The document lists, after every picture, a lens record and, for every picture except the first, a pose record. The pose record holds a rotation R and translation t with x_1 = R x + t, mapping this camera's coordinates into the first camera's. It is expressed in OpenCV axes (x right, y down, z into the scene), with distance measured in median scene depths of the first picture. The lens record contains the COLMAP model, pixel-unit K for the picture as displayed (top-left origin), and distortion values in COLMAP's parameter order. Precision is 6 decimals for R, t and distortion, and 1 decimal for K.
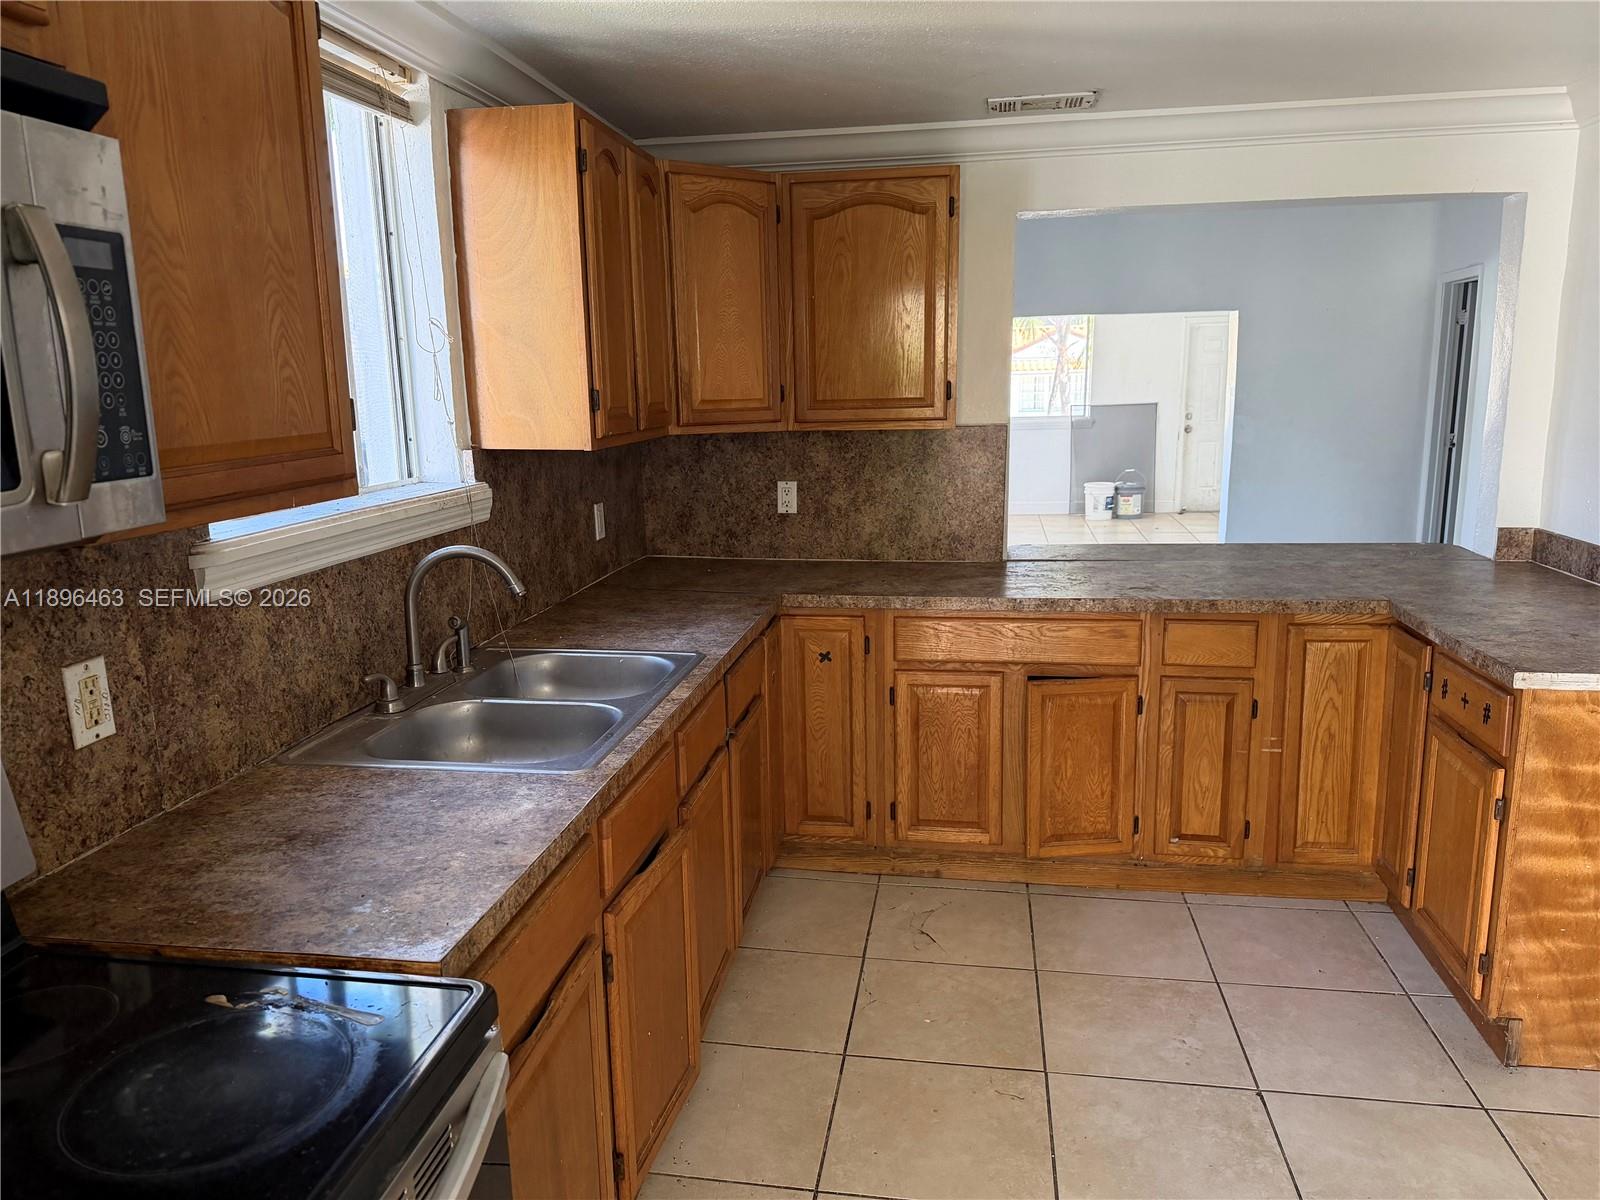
lens RADIAL K [[1114.8, 0, 795.8], [0, 1114.8, 590.9], [0, 0, 1]] dist [0.086603, -0.110825]
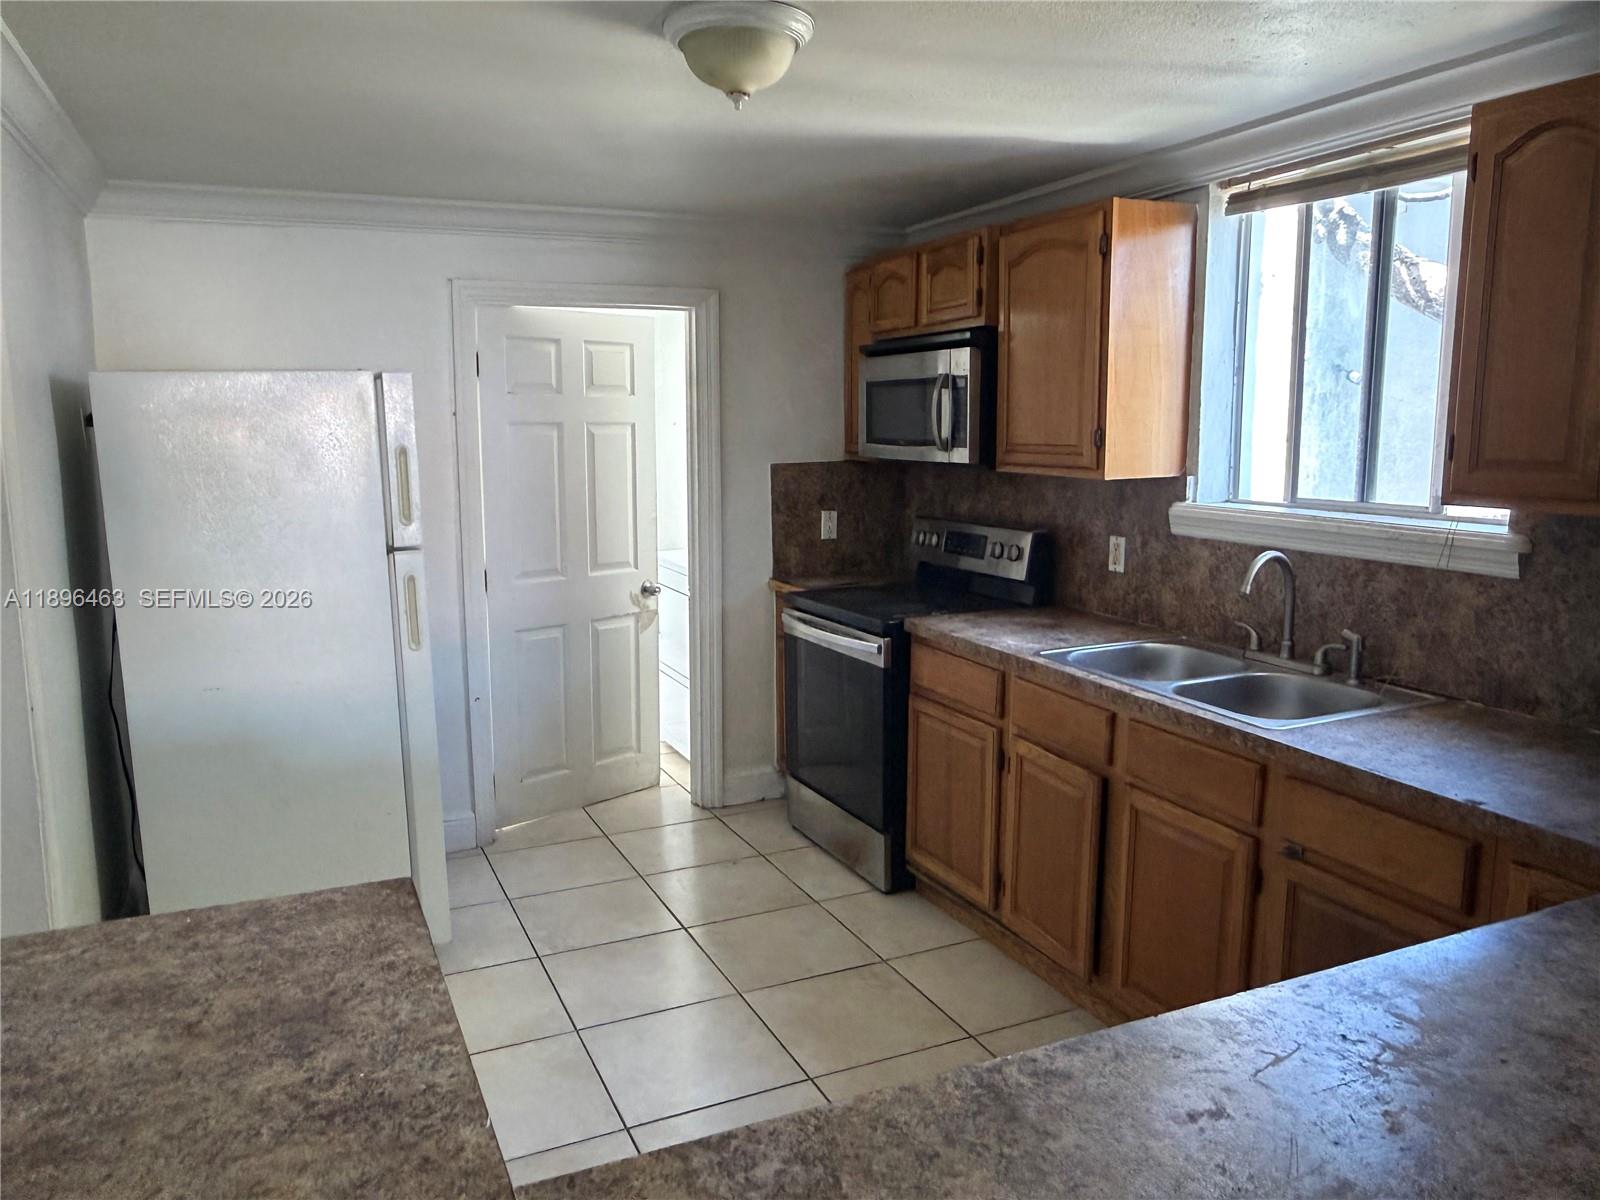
lens RADIAL K [[1149.0, 0, 764.1], [0, 1149.0, 589.8], [0, 0, 1]] dist [-0.028521, 0.049080]
pose [[-0.841873, 0.104451, -0.529472, 0.995916], [-0.081374, 0.945307, 0.315870, -0.415091], [0.533506, 0.309007, -0.787328, 1.997849]]
